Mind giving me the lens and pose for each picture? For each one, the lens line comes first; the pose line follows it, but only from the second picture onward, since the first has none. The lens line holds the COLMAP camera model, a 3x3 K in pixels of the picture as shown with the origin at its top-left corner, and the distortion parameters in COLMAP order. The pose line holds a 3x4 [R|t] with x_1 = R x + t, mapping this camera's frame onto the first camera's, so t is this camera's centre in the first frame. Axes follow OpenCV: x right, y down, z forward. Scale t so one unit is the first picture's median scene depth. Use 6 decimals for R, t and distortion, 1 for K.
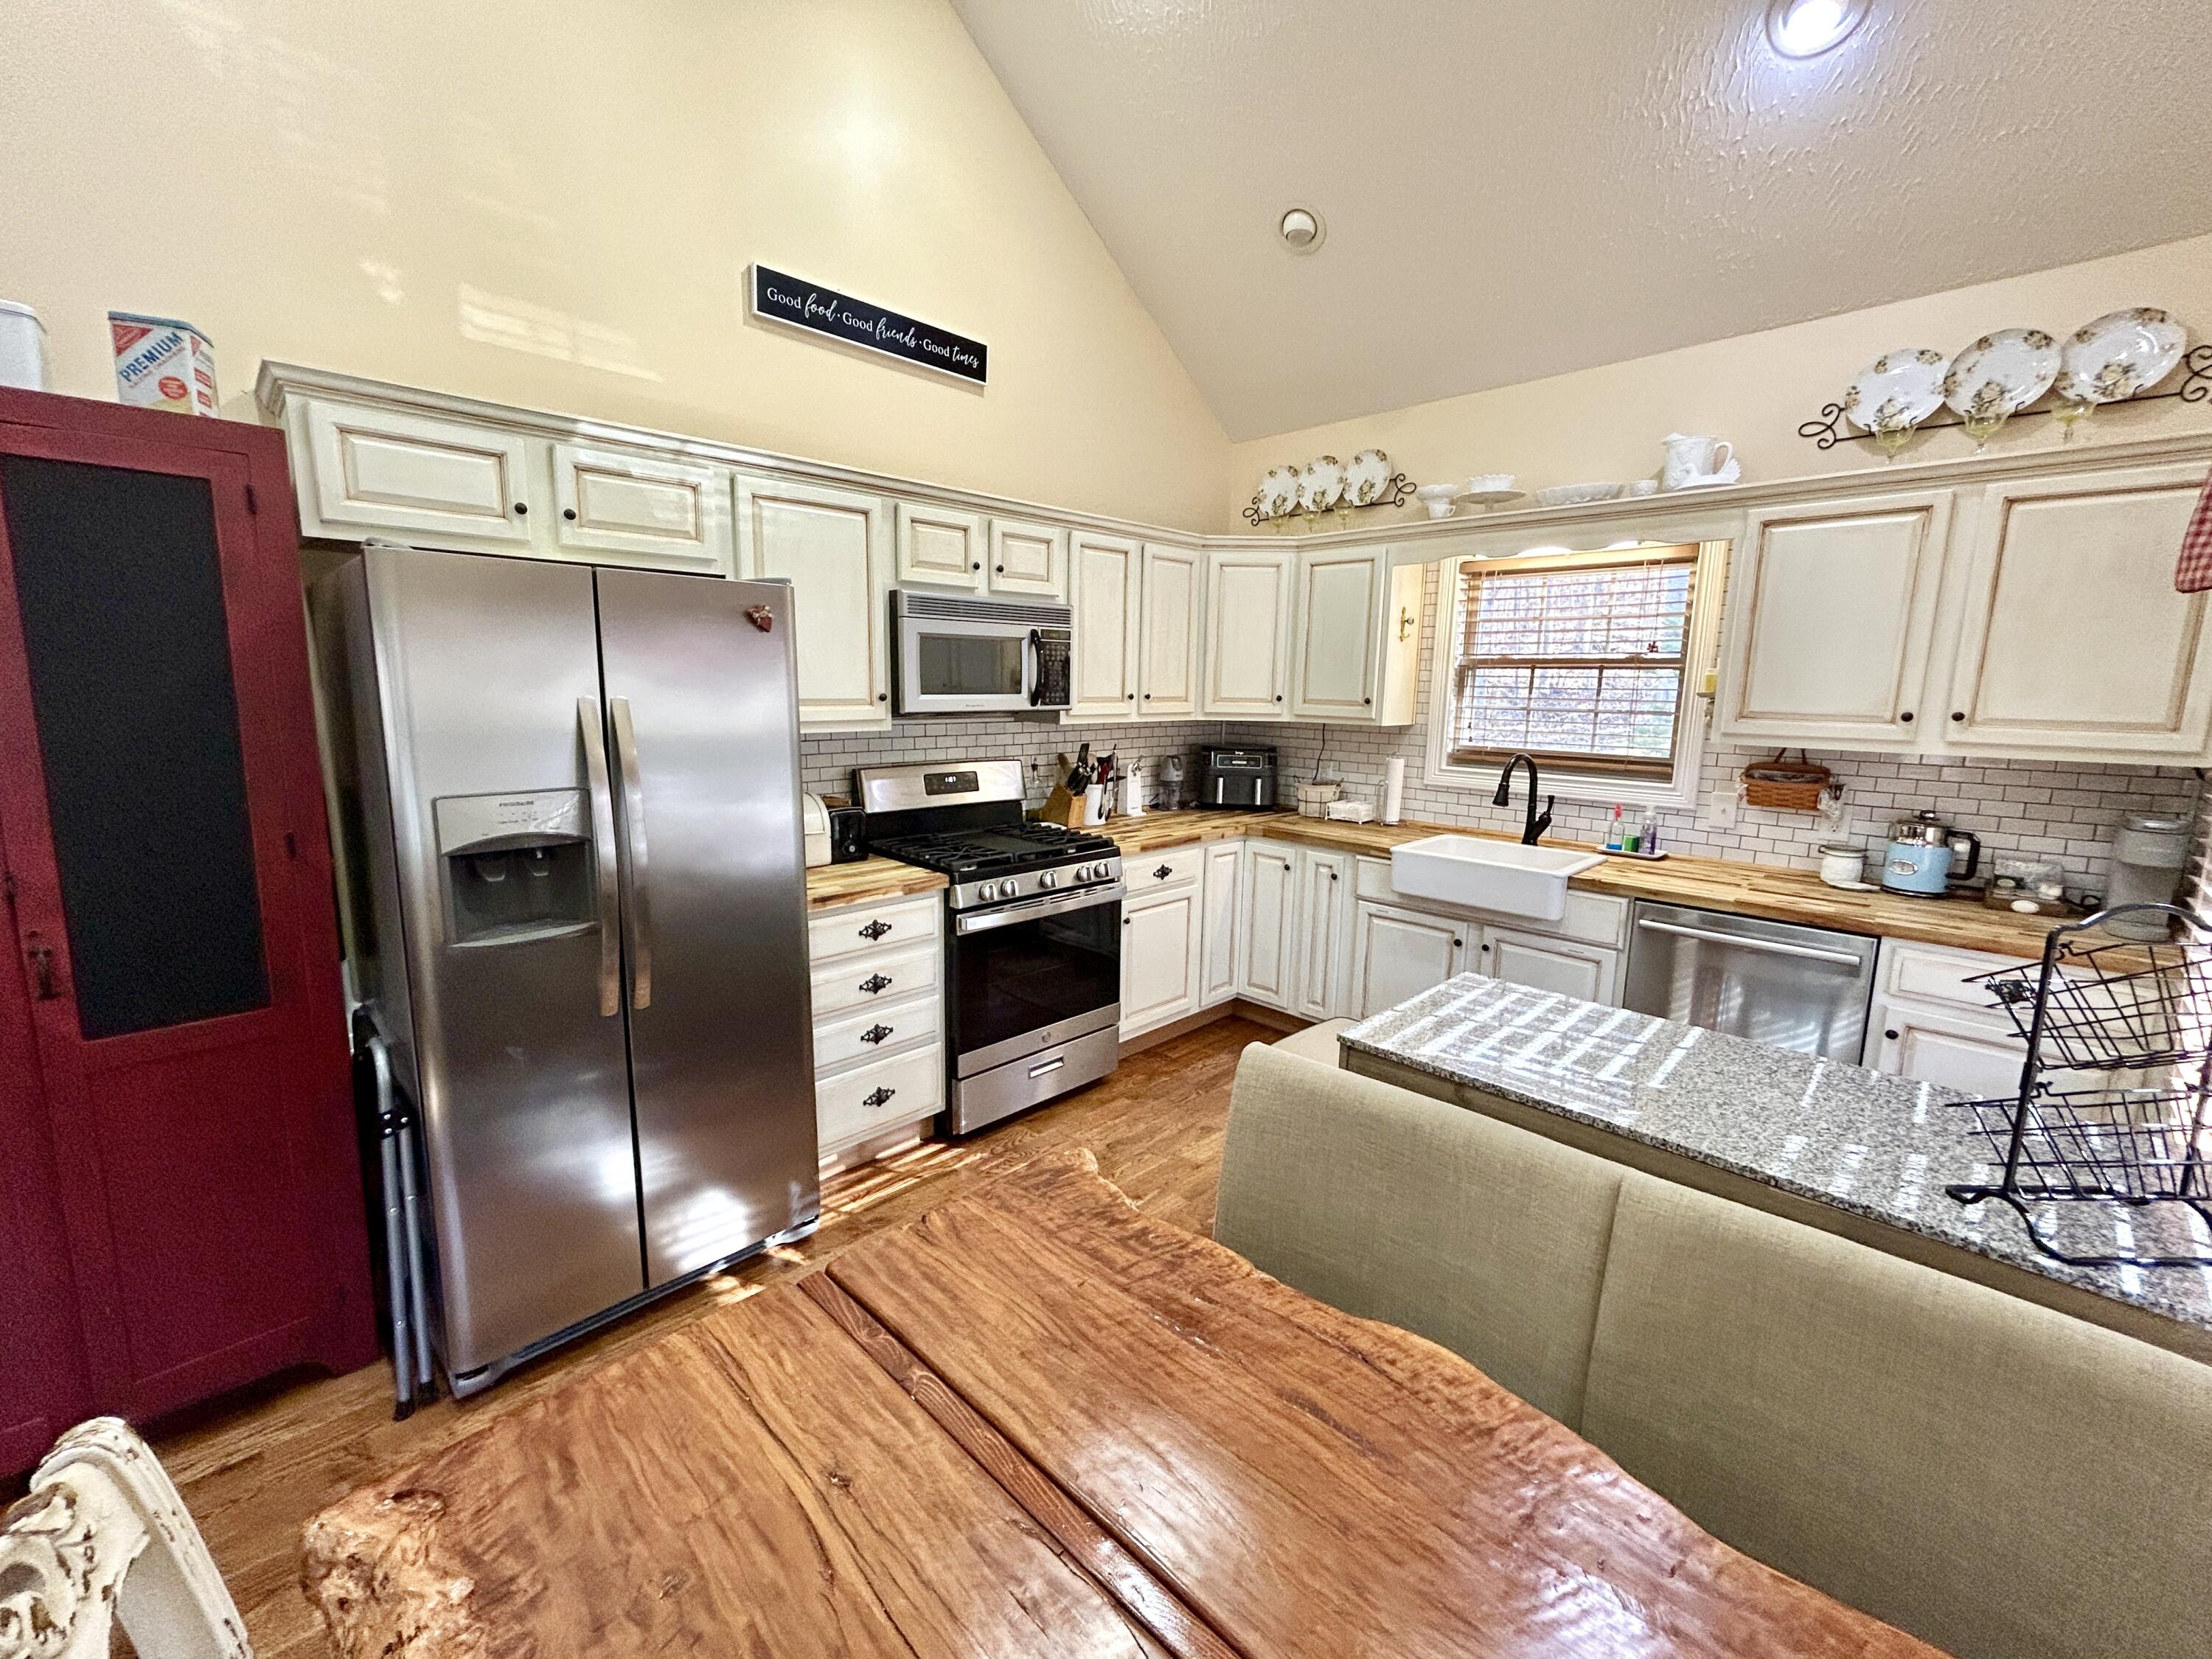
lens RADIAL K [[893.0, 0, 1109.6], [0, 893.0, 827.8], [0, 0, 1]] dist [-0.001227, 0.001025]
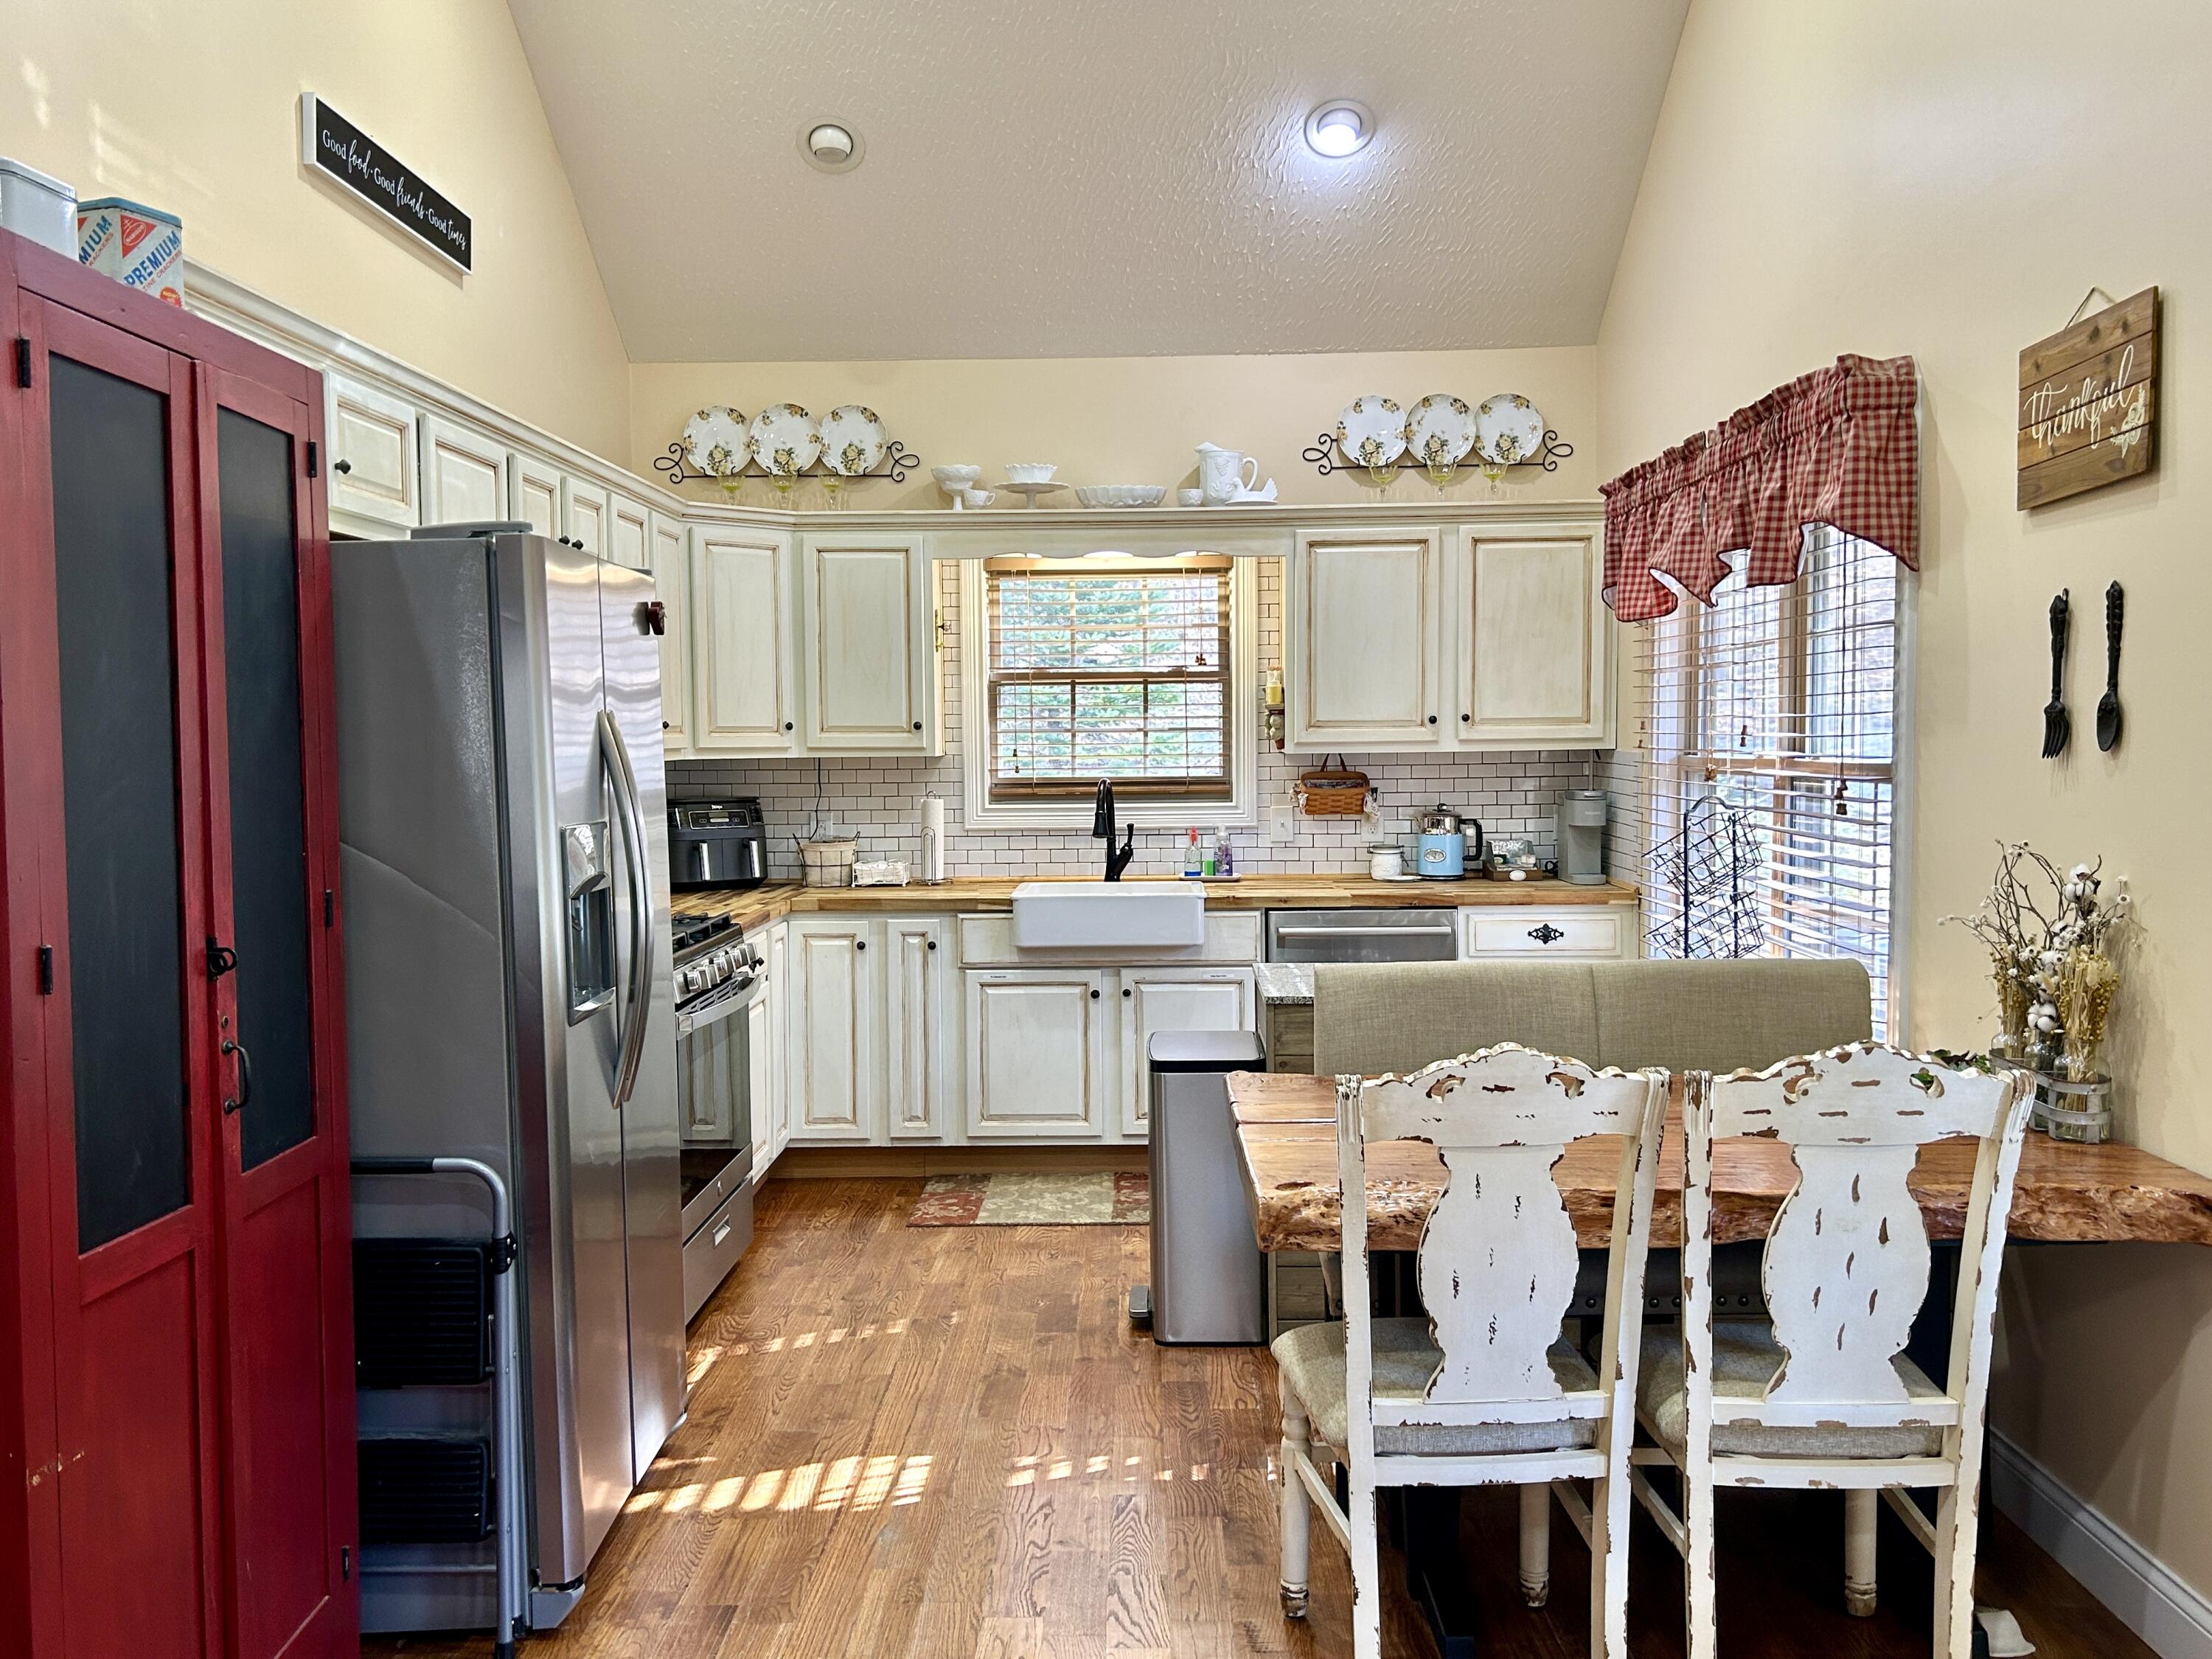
lens RADIAL K [[1874.6, 0, 1103.2], [0, 1874.6, 838.3], [0, 0, 1]] dist [0.124631, -0.004107]
pose [[0.718342, -0.062948, 0.692837, -0.855450], [0.135625, 0.989461, -0.050719, 0.071781], [-0.682343, 0.130400, 0.719308, -0.333292]]
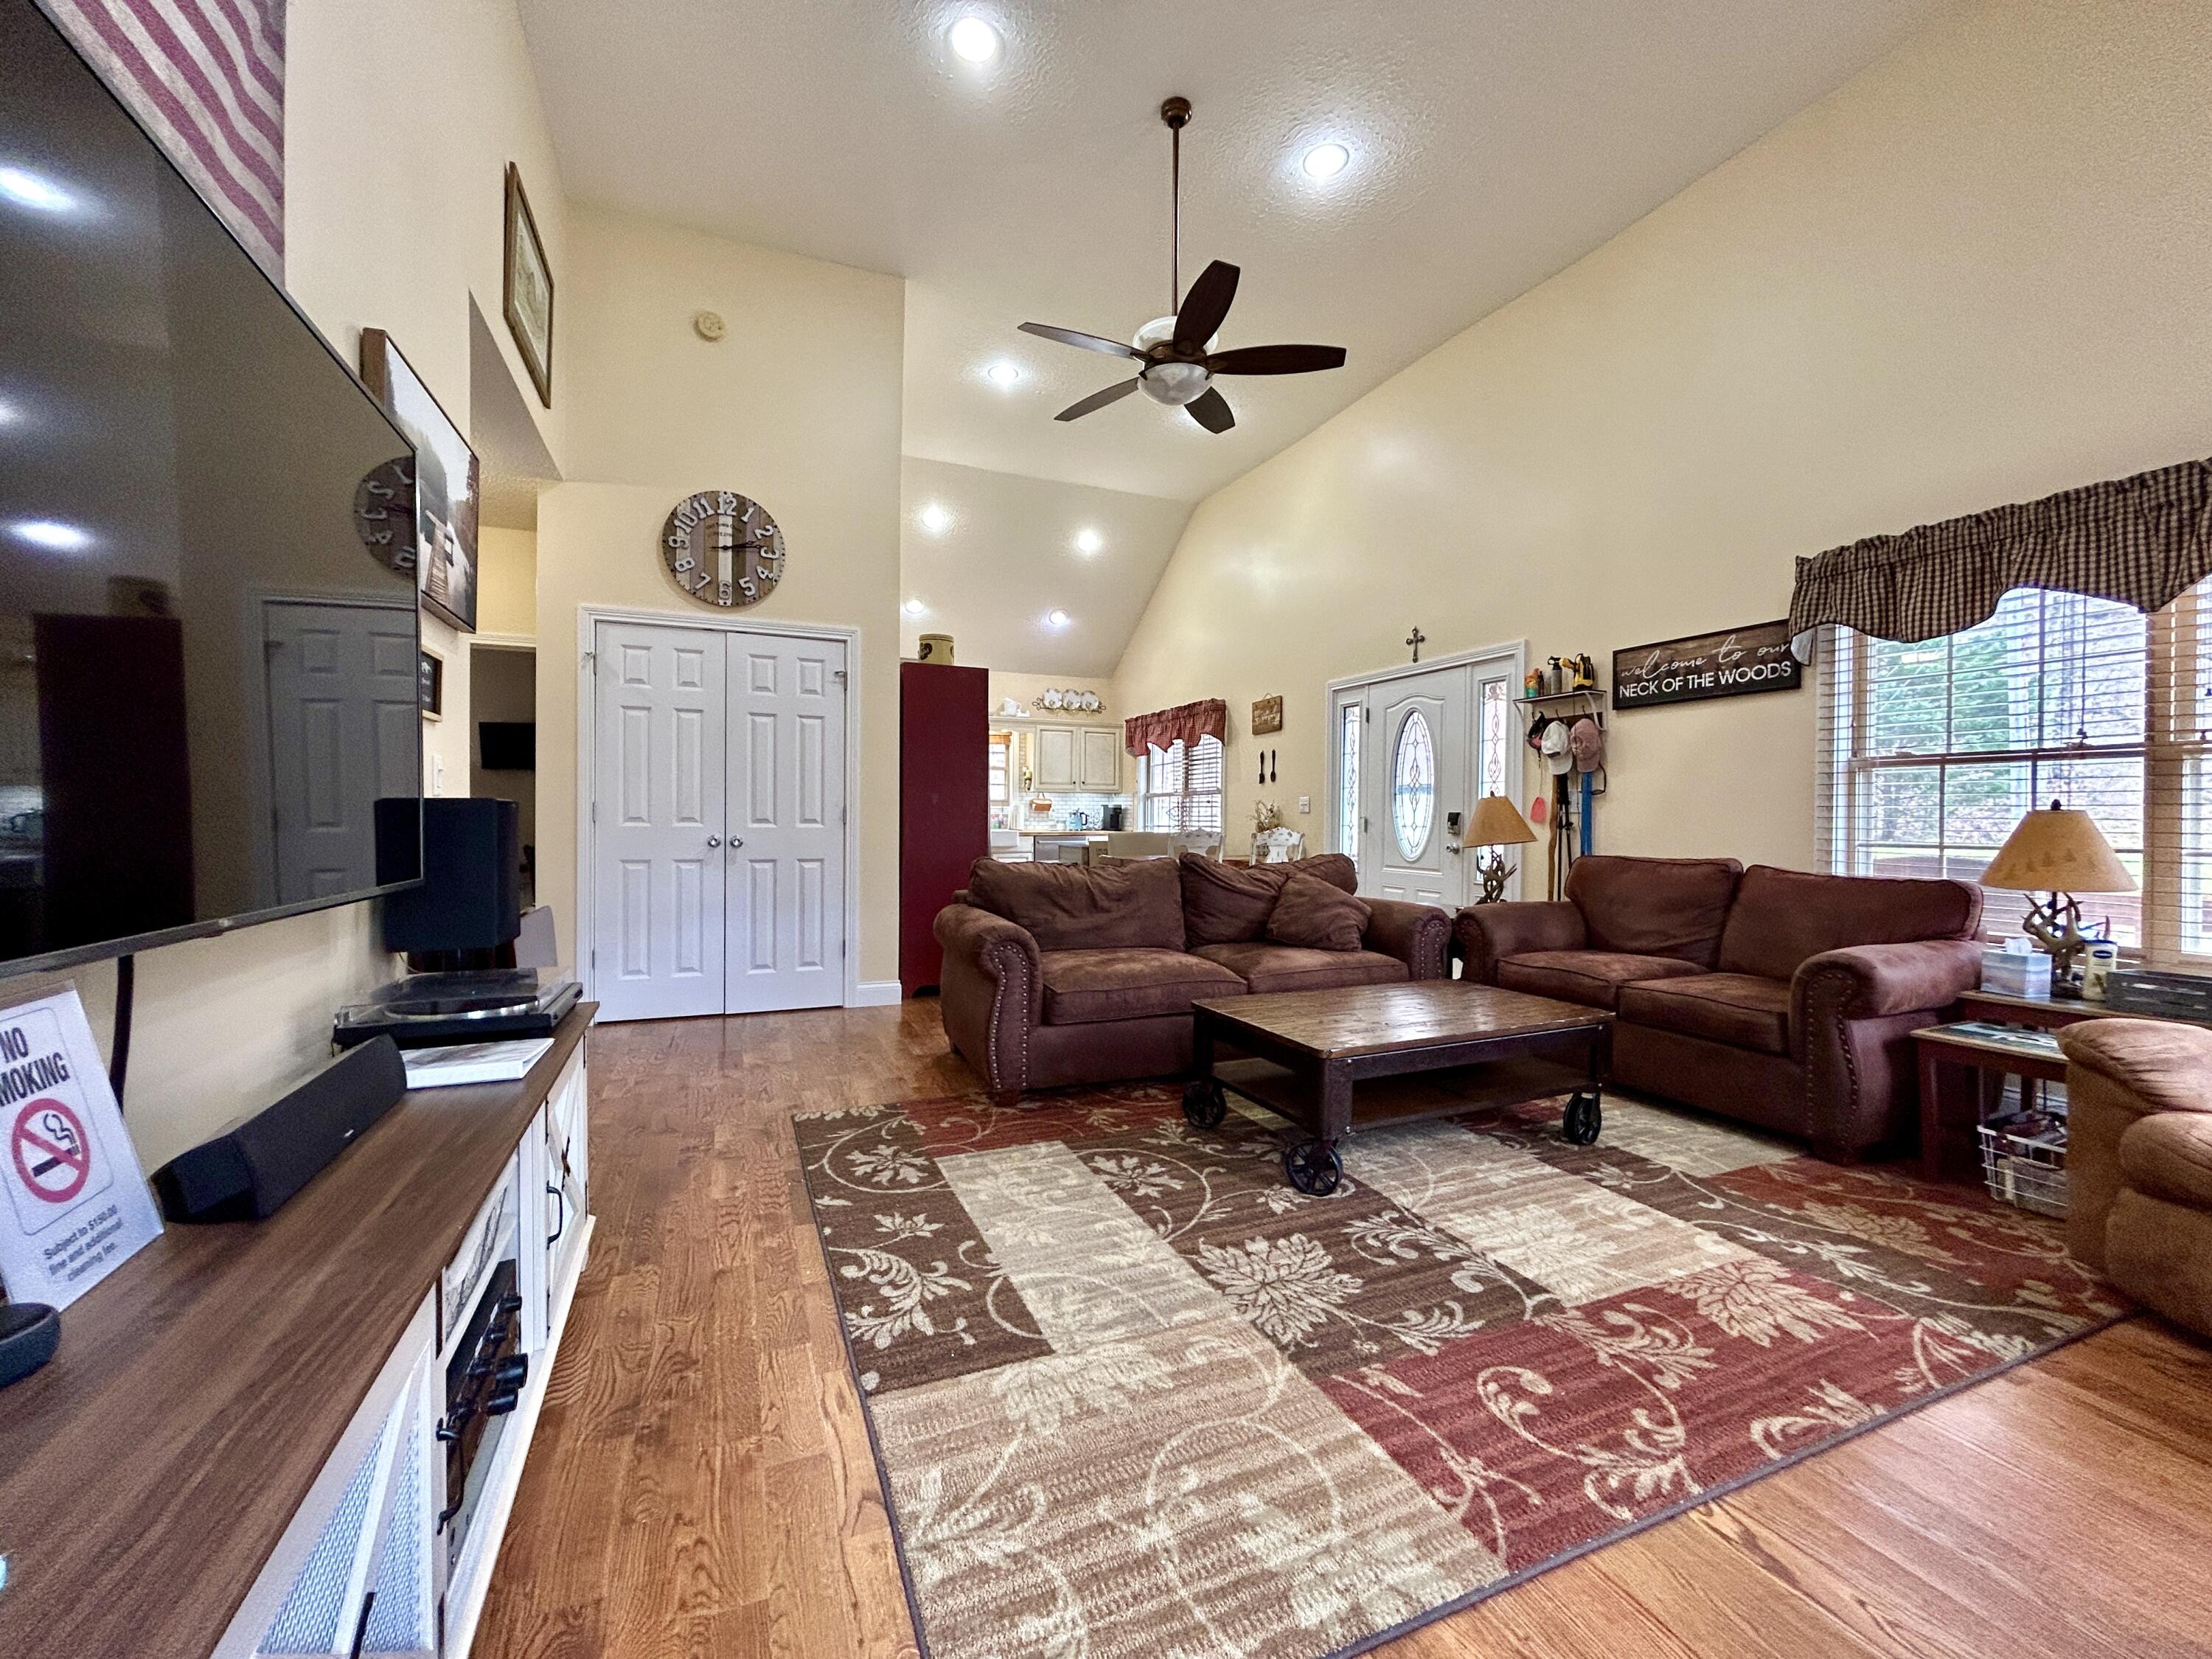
lens RADIAL K [[893.0, 0, 1094.4], [0, 893.0, 825.9], [0, 0, 1]] dist [-0.001227, 0.001025]
pose [[0.371976, -0.019896, 0.928029, -2.150131], [0.150099, 0.987902, -0.038984, 0.181567], [-0.916026, 0.153798, 0.370462, -0.399293]]
